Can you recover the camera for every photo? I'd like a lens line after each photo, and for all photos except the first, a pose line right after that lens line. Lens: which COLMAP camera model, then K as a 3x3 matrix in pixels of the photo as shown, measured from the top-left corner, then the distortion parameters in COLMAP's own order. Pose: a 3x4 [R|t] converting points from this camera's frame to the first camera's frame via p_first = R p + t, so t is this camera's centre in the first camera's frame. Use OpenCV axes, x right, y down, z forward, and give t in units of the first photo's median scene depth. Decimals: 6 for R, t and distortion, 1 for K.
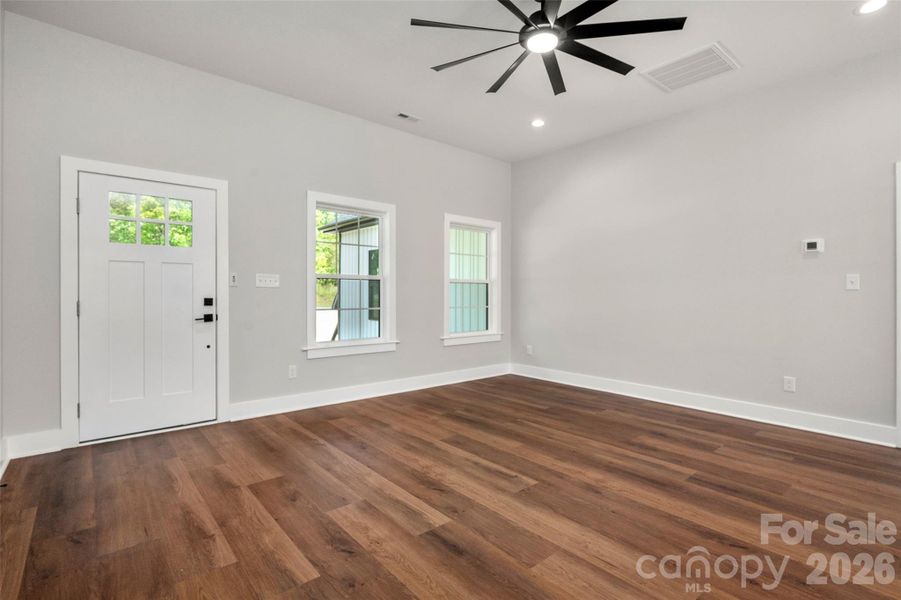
lens RADIAL K [[431.8, 0, 450.7], [0, 431.8, 297.2], [0, 0, 1]] dist [-0.003509, 0.003070]
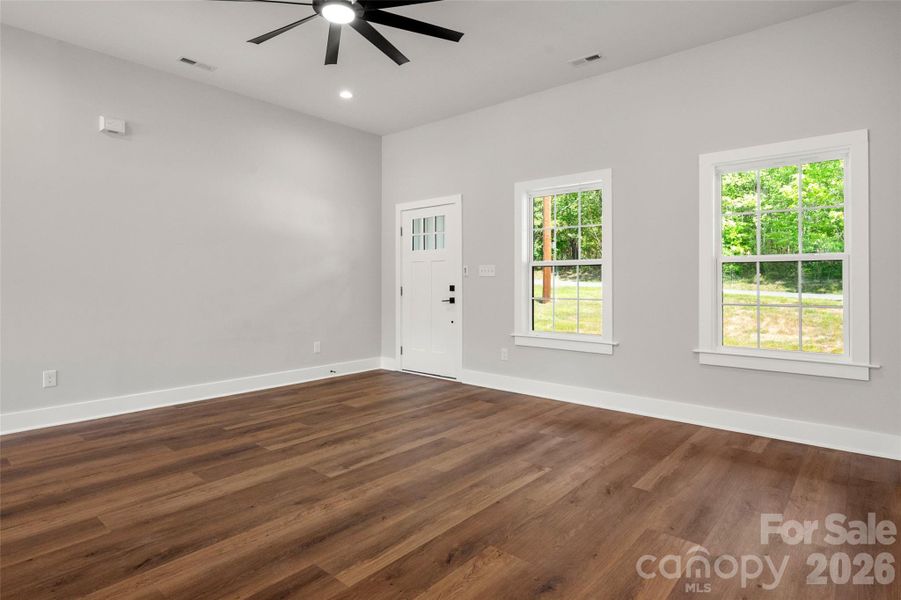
lens RADIAL K [[484.2, 0, 454.3], [0, 484.2, 282.7], [0, 0, 1]] dist [-0.000745, 0.001384]
pose [[0.160024, -0.002158, -0.987111, 1.159526], [-0.009300, 0.999950, -0.003694, -0.001462], [0.987069, 0.009772, 0.159996, 0.969459]]
